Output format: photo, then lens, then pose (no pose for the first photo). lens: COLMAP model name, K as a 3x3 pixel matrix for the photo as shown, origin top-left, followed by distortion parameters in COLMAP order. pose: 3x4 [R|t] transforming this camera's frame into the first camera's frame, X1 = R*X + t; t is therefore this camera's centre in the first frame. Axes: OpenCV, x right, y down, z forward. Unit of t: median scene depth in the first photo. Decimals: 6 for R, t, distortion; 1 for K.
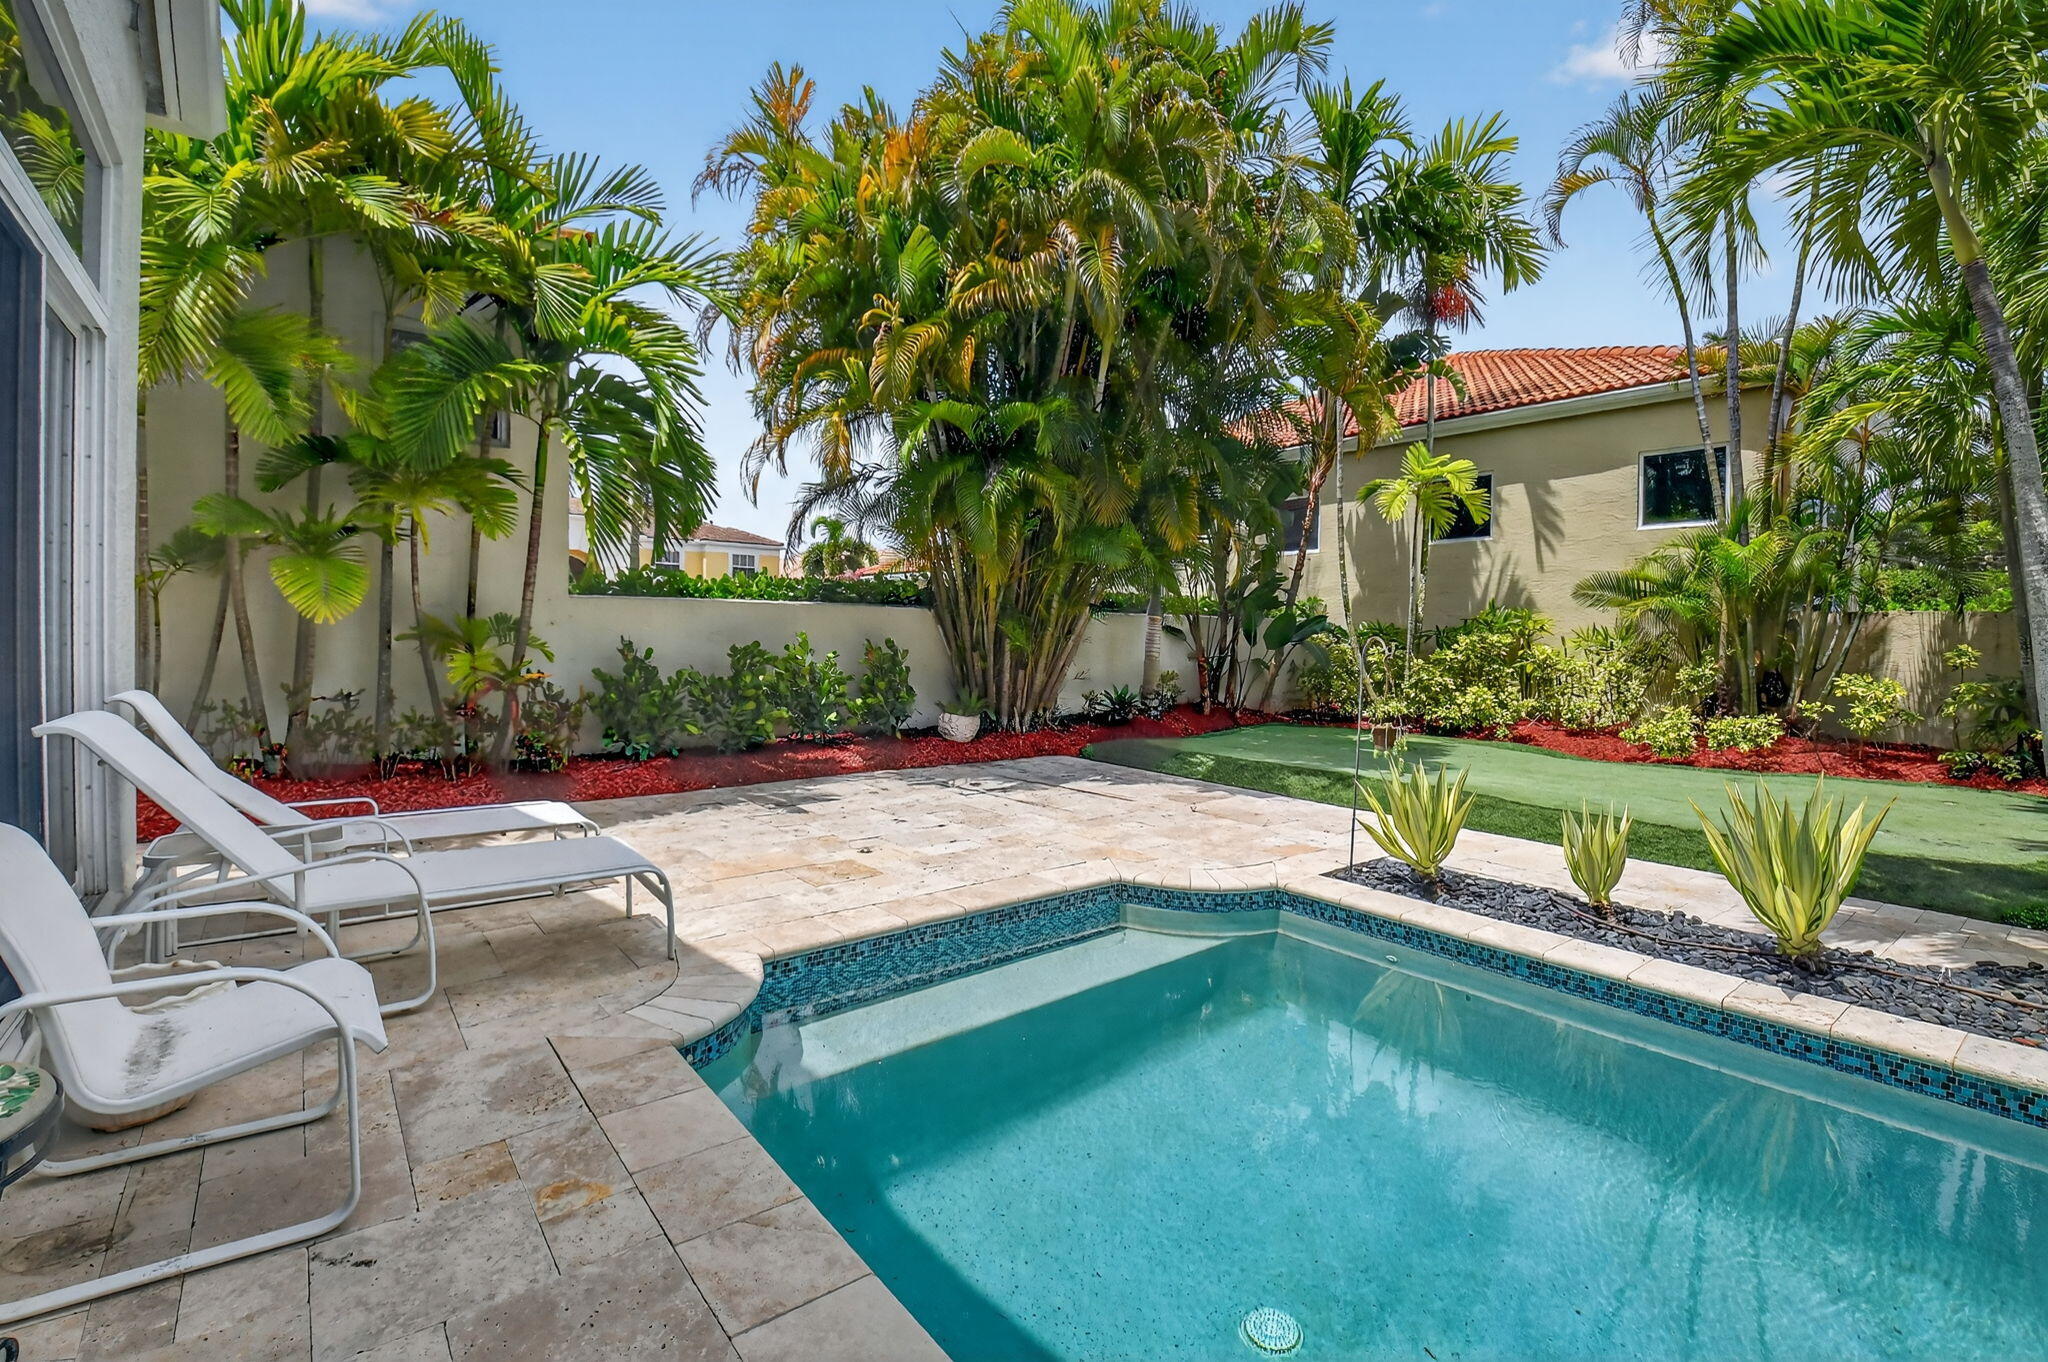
lens RADIAL K [[941.7, 0, 1043.9], [0, 941.7, 584.6], [0, 0, 1]] dist [0.021992, -0.010478]
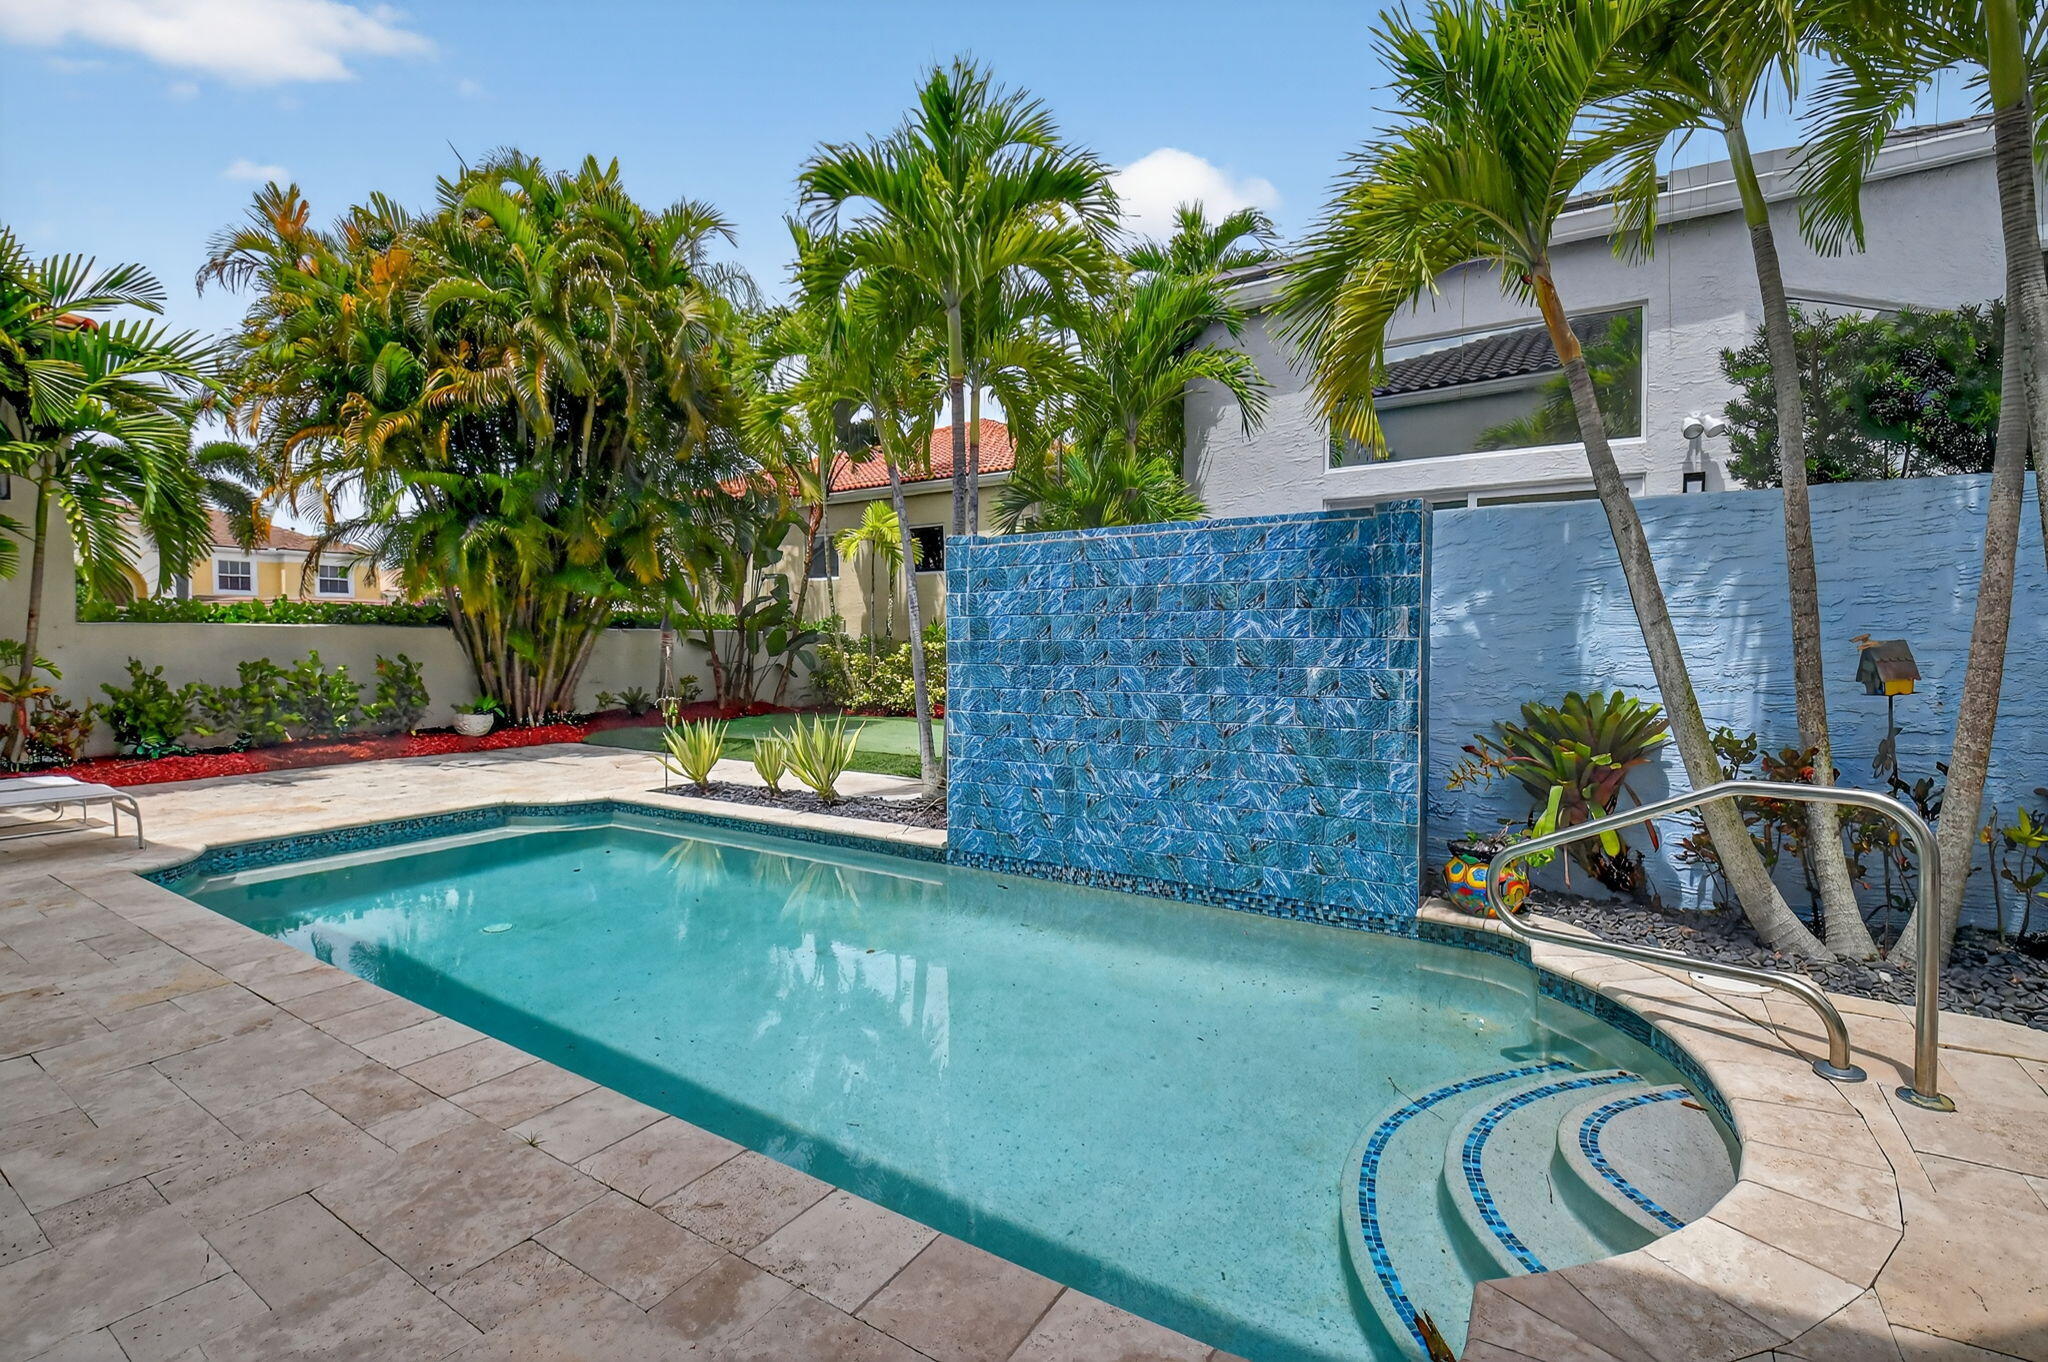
lens RADIAL K [[929.1, 0, 1016.1], [0, 929.1, 625.0], [0, 0, 1]] dist [-0.001178, -0.009639]
pose [[0.950926, -0.012928, 0.309149, 0.254594], [0.002887, 0.999454, 0.032914, -0.020006], [-0.309406, -0.030406, 0.950444, -0.442643]]
